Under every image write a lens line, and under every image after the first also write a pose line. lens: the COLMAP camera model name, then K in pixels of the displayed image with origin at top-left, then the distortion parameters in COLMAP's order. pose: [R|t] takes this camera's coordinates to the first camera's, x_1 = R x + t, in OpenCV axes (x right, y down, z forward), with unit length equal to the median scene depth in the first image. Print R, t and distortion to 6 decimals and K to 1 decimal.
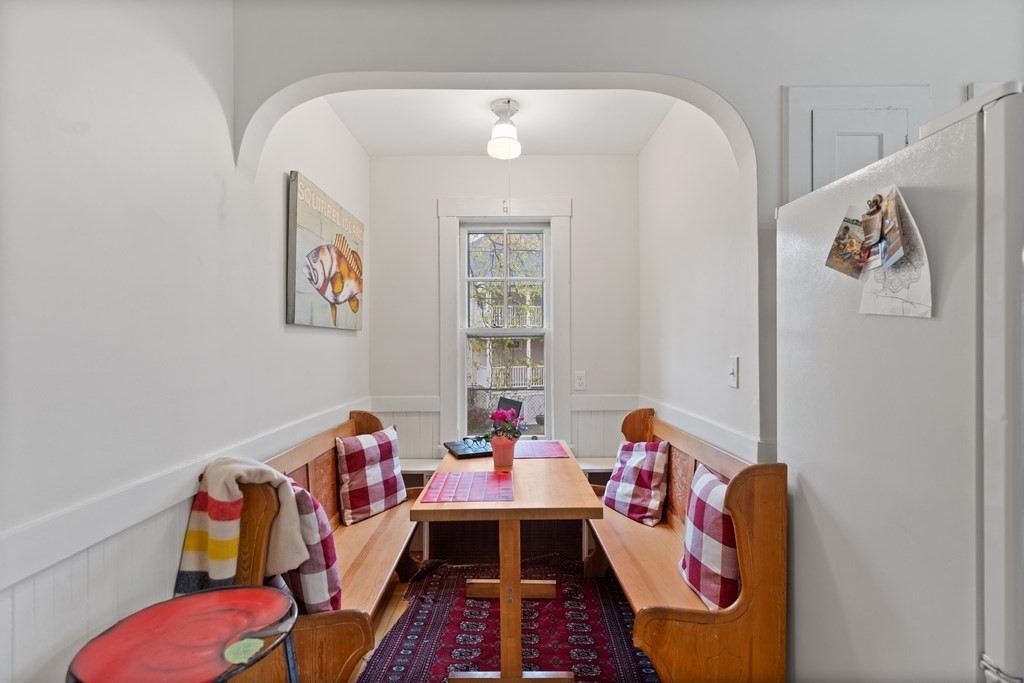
lens RADIAL K [[508.2, 0, 509.9], [0, 508.2, 335.9], [0, 0, 1]] dist [-0.001351, -0.000084]
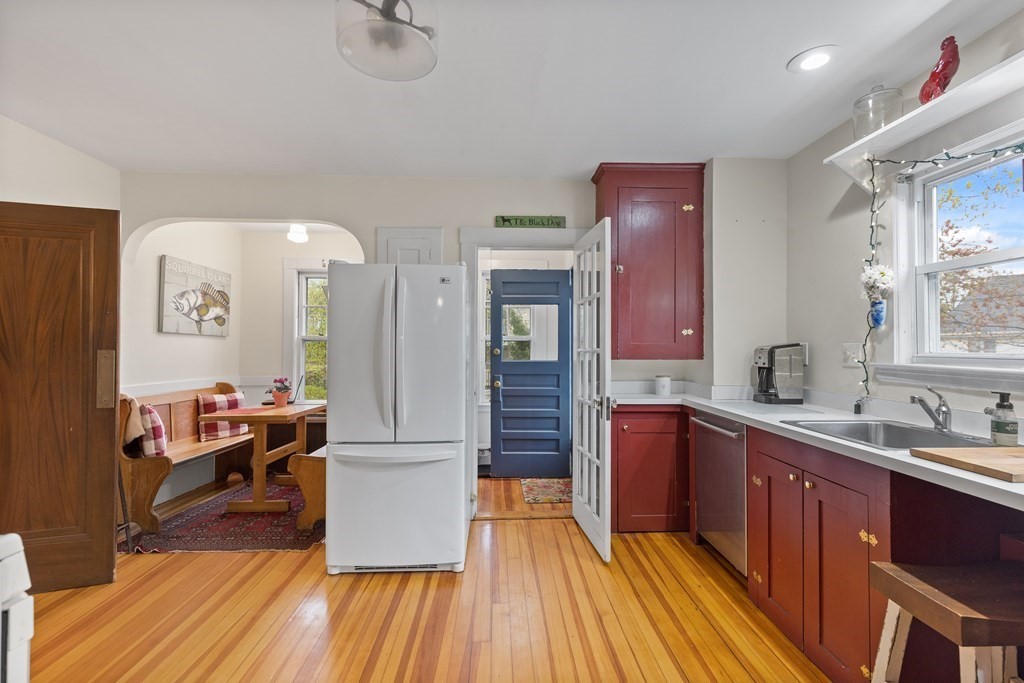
lens RADIAL K [[461.4, 0, 512.0], [0, 461.4, 341.5], [0, 0, 1]] dist [0.001885, 0.000124]
pose [[0.999182, 0.008365, 0.039566, 0.725433], [-0.007995, 0.999923, -0.009506, 0.016523], [-0.039643, 0.009182, 0.999172, -0.712842]]
